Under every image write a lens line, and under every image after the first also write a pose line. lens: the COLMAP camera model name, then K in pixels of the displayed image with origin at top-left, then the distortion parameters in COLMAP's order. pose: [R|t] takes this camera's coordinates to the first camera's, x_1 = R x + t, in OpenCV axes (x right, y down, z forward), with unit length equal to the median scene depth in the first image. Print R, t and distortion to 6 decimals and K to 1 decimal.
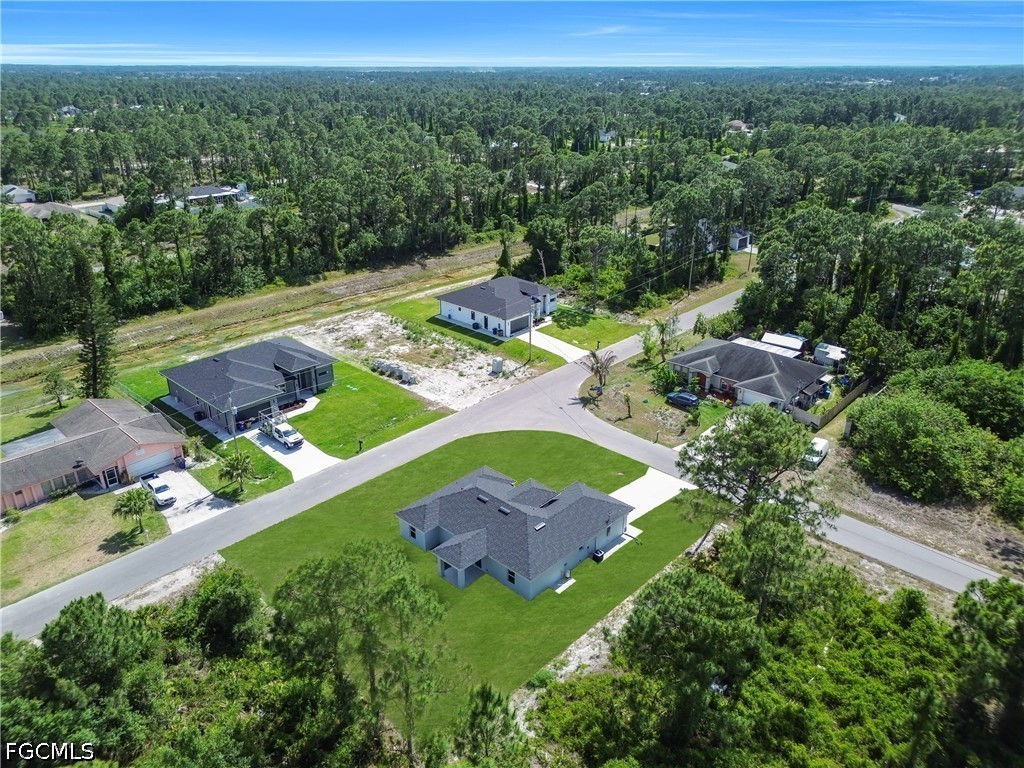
lens RADIAL K [[726.0, 0, 512.0], [0, 726.0, 384.0], [0, 0, 1]] dist [0.027964, -0.009655]
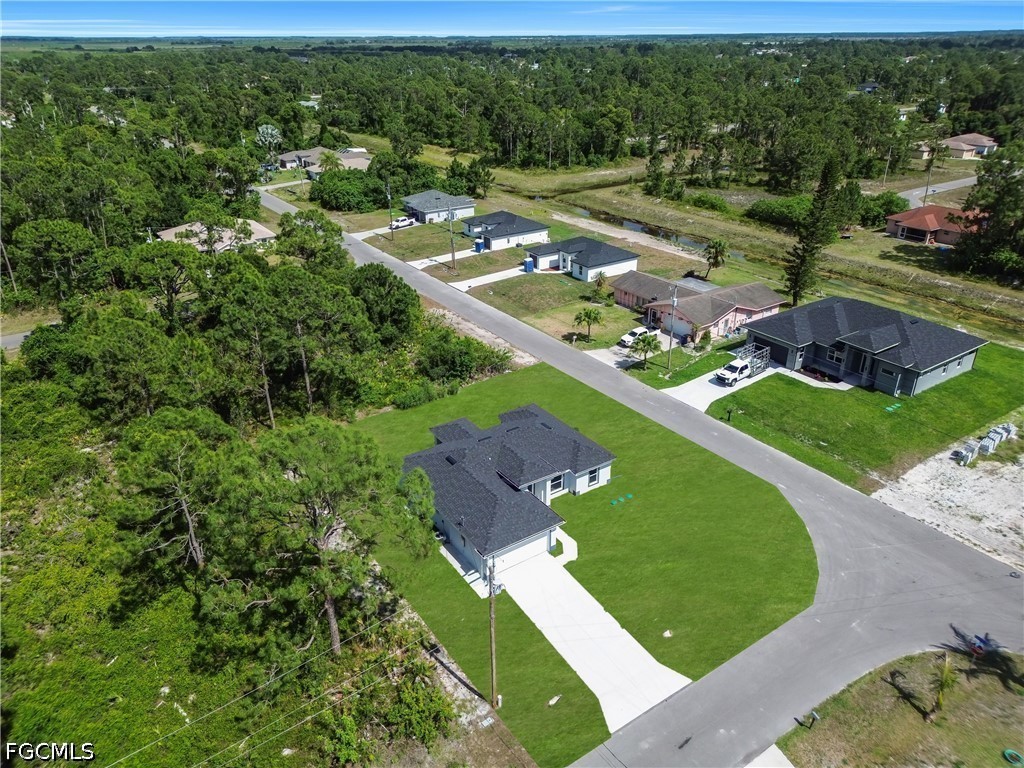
lens RADIAL K [[726.0, 0, 512.0], [0, 726.0, 384.0], [0, 0, 1]] dist [0.027964, -0.009655]
pose [[-0.208559, 0.423220, -0.881696, 0.585727], [-0.386929, 0.792260, 0.471815, -0.250339], [0.898214, 0.439555, -0.001476, 0.780640]]
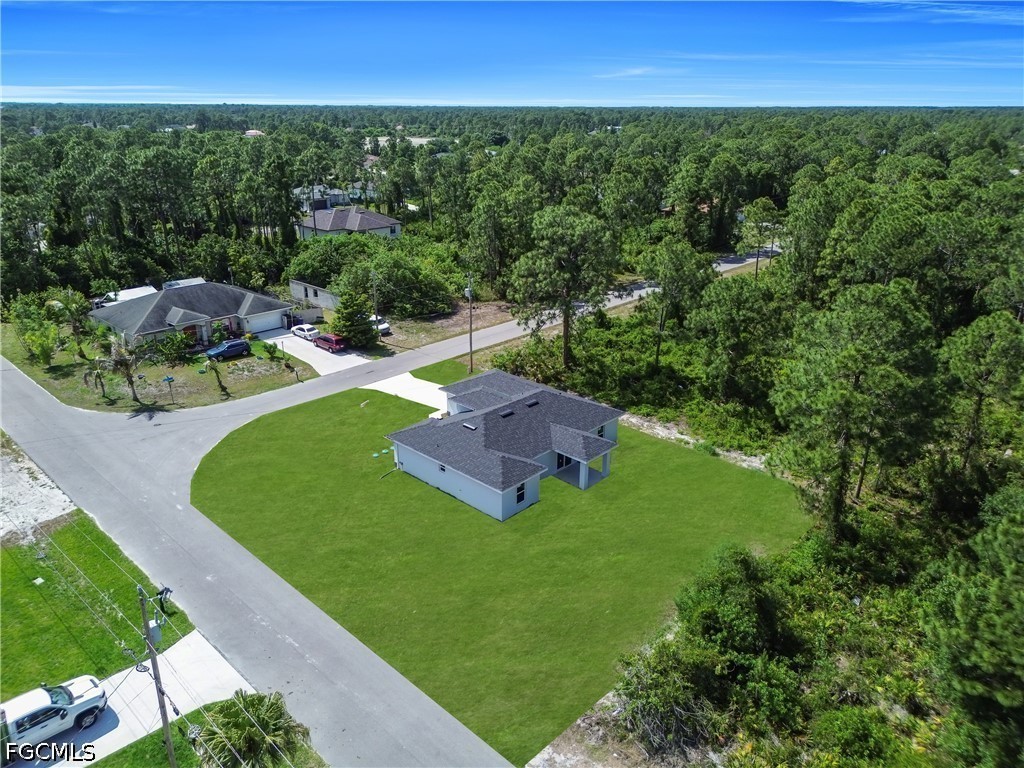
lens RADIAL K [[726.0, 0, 512.0], [0, 726.0, 384.0], [0, 0, 1]] dist [0.027964, -0.009655]
pose [[-0.001399, -0.362629, 0.931932, -0.610855], [0.397806, 0.854819, 0.333220, -0.103018], [-0.917469, 0.371195, 0.143060, 0.695538]]
